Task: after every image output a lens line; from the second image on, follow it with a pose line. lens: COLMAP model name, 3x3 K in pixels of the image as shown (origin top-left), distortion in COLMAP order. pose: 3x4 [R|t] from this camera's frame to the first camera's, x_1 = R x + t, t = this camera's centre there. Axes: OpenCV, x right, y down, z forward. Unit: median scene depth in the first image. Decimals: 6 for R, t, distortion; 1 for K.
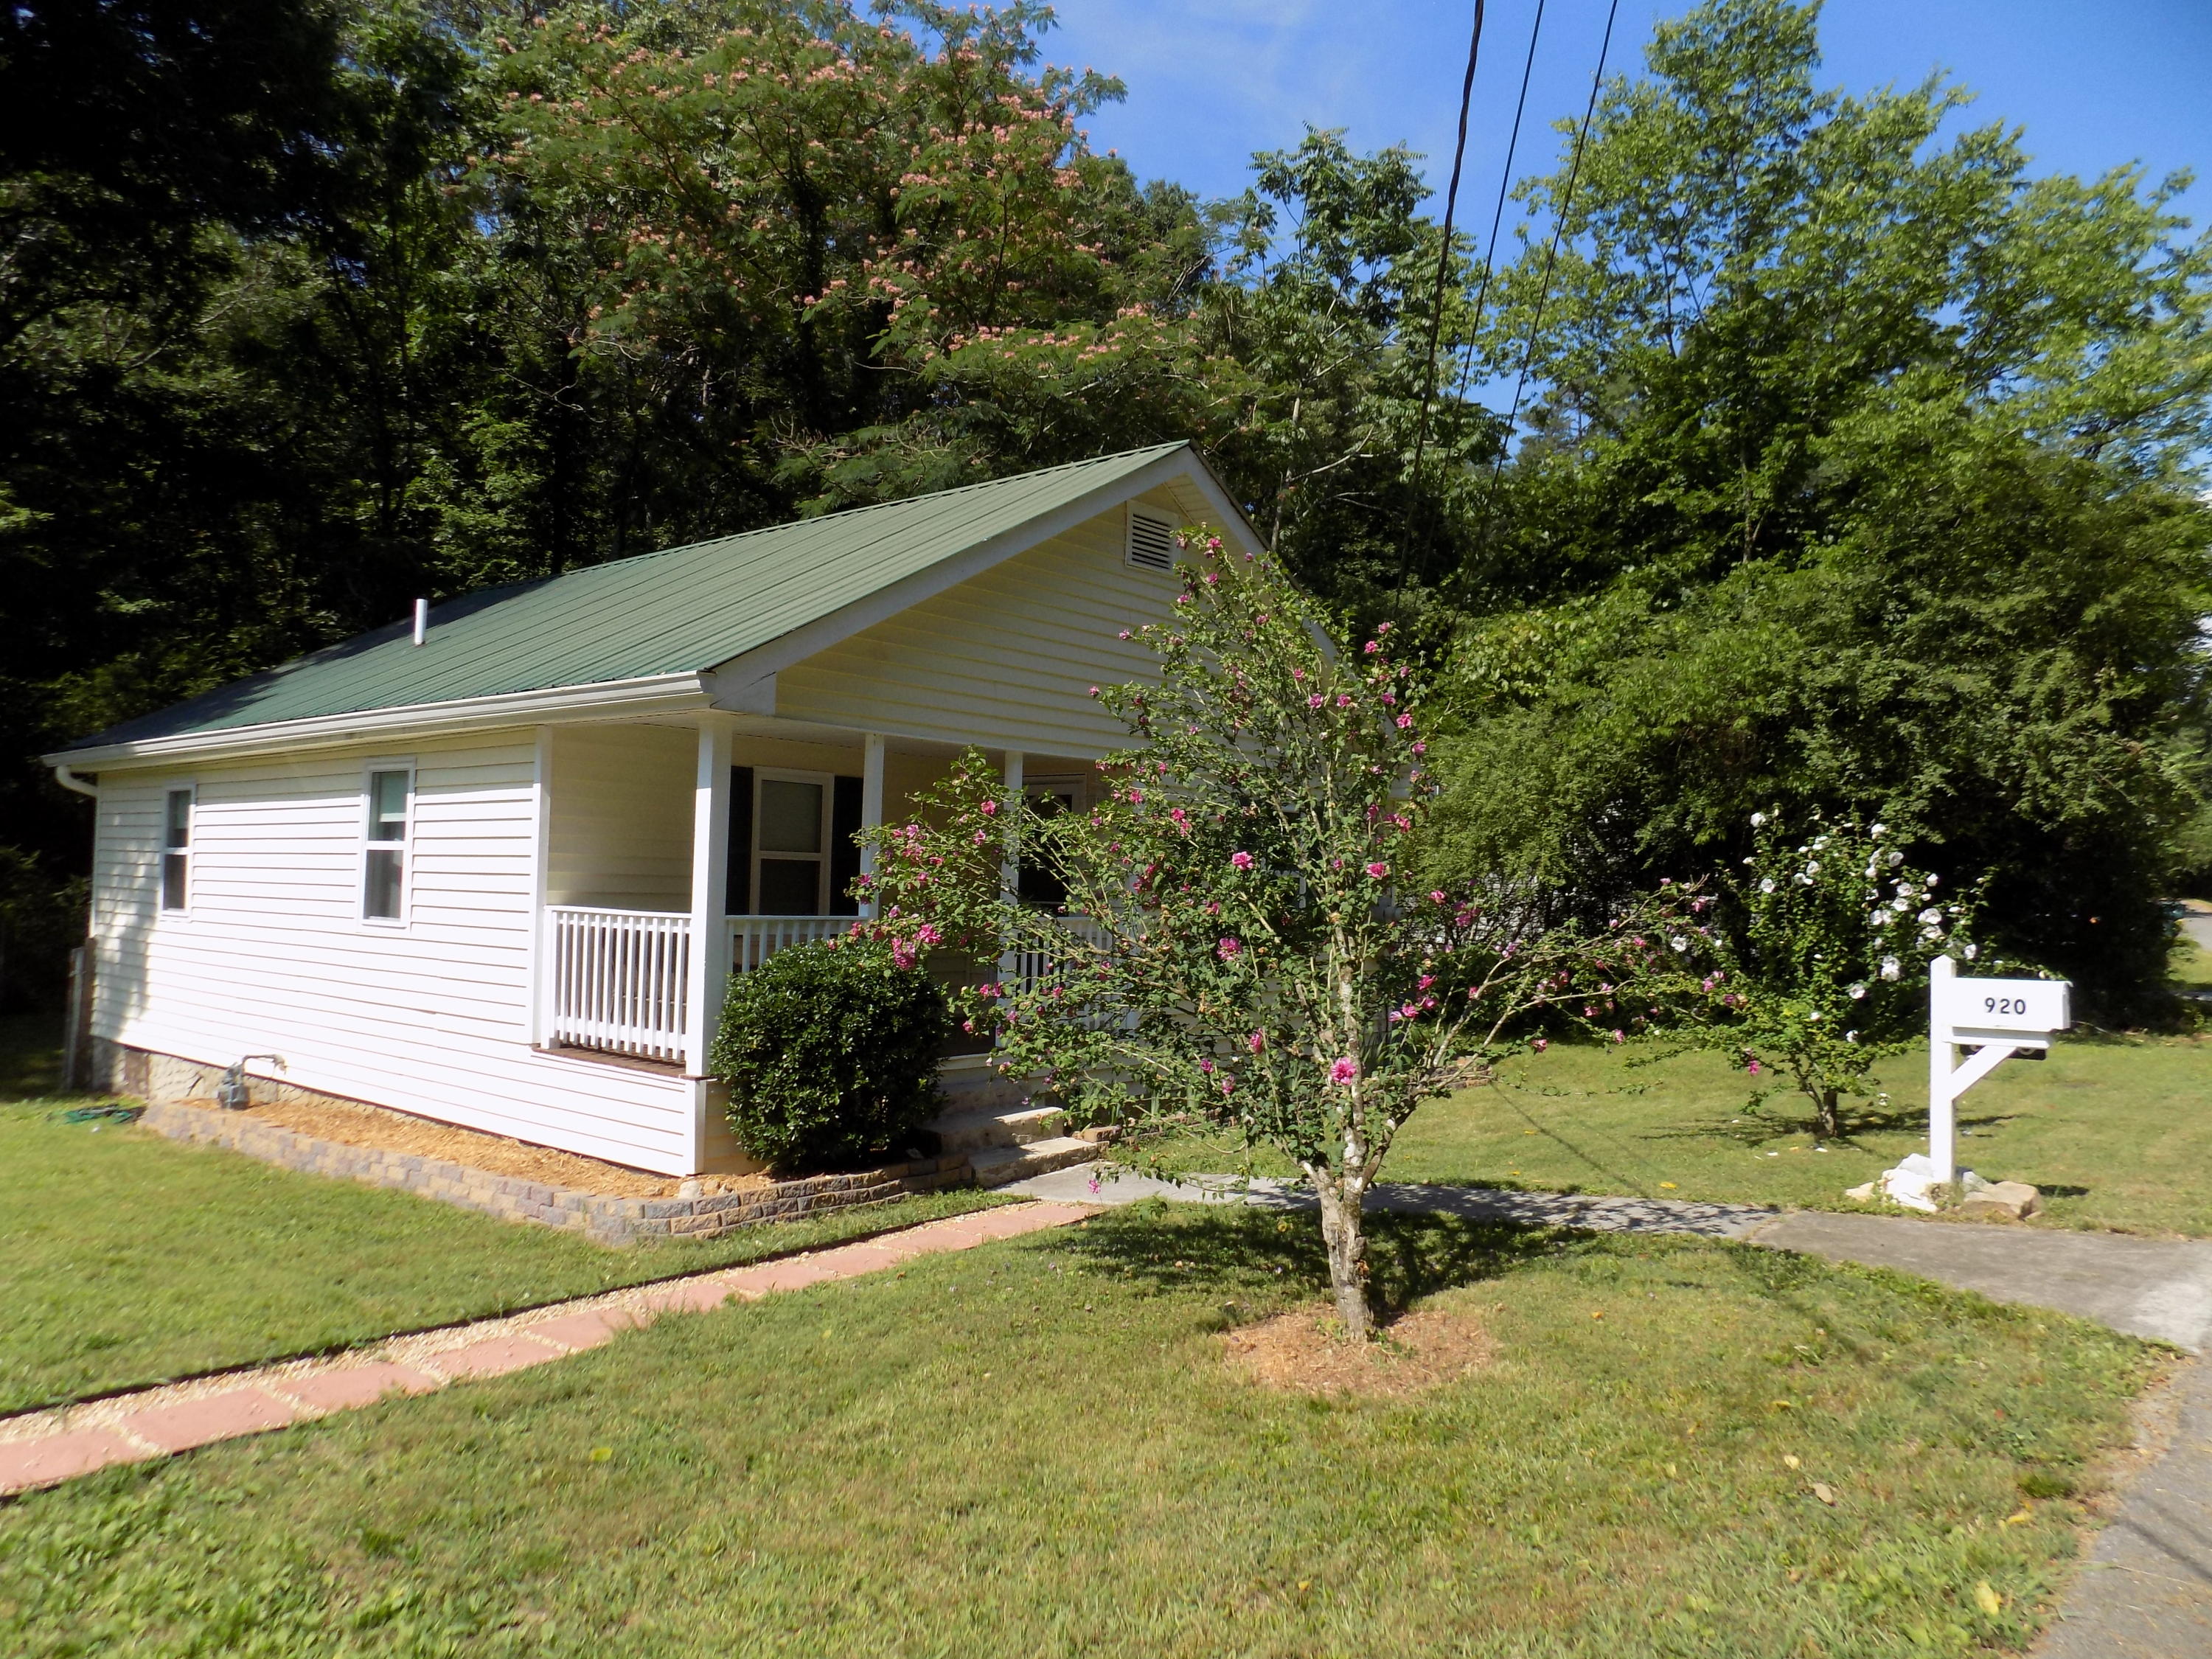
lens RADIAL K [[1500.8, 0, 1108.2], [0, 1500.8, 833.1], [0, 0, 1]] dist [-0.072585, 0.069086]
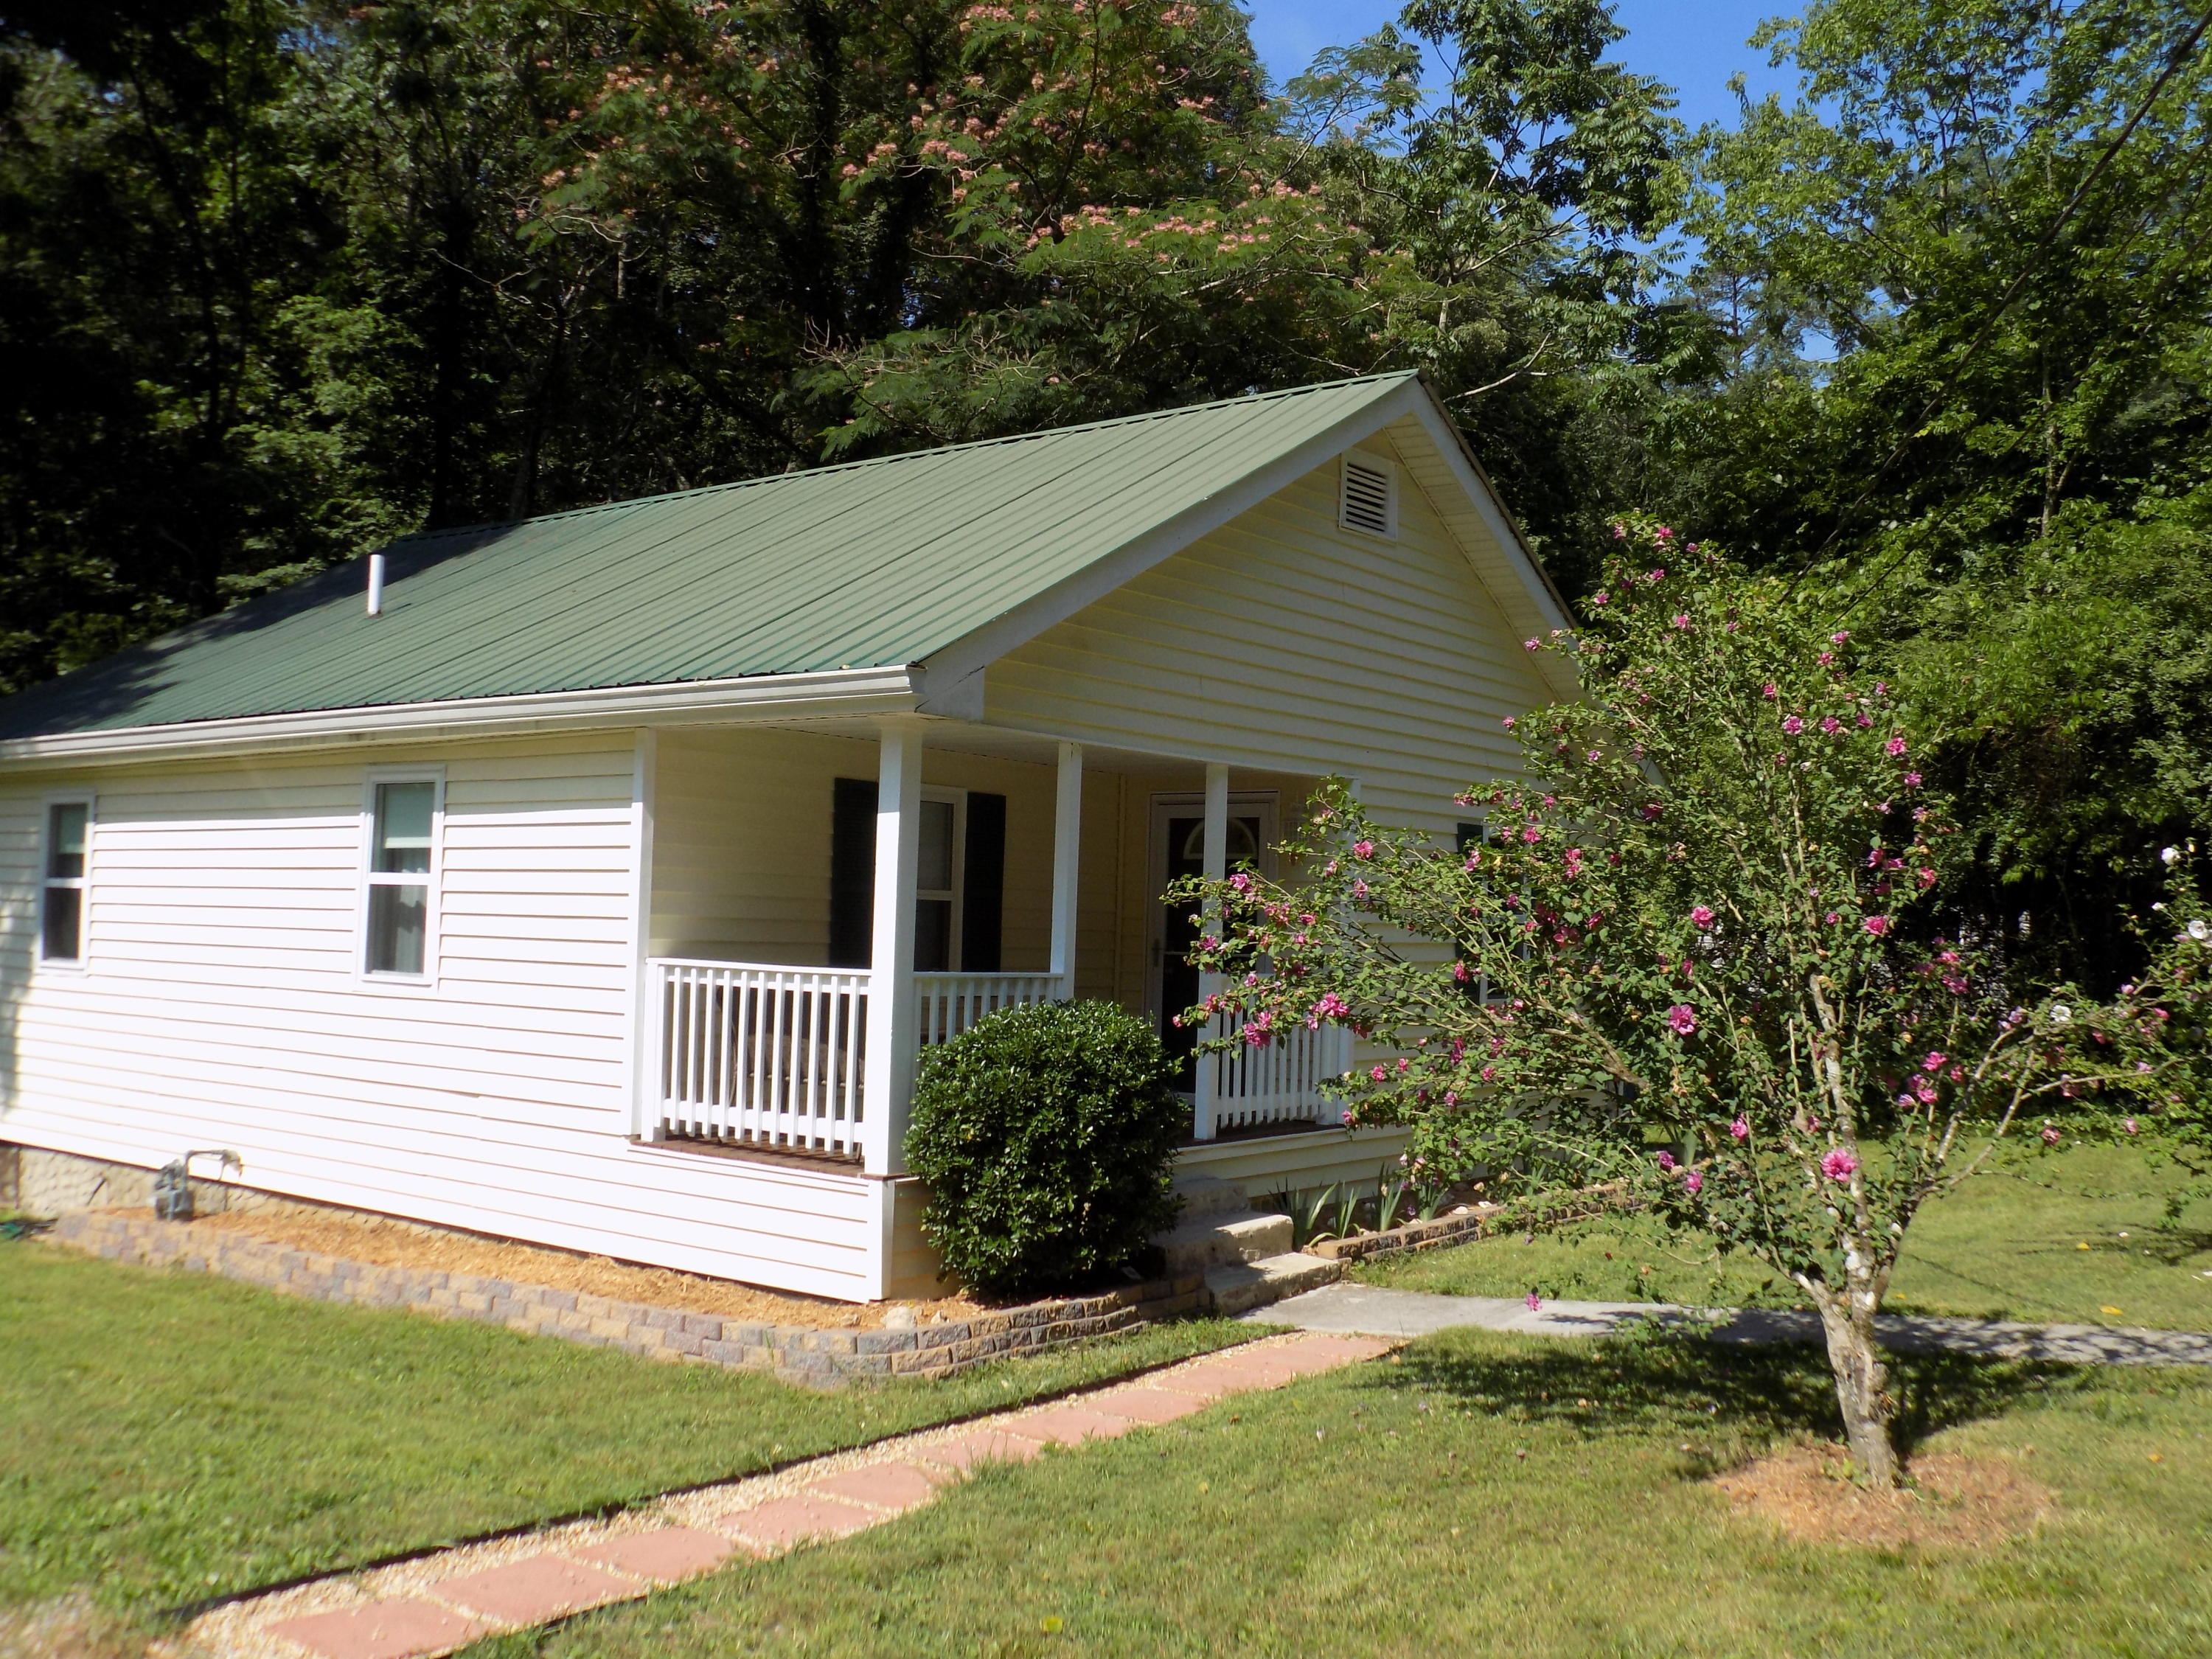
lens RADIAL K [[2007.9, 0, 1104.4], [0, 2007.9, 832.3], [0, 0, 1]] dist [-0.028742, -0.000799]
pose [[0.999829, 0.004951, 0.017811, -0.146479], [-0.004729, 0.999911, -0.012480, -0.005175], [-0.017871, 0.012394, 0.999763, -0.057335]]
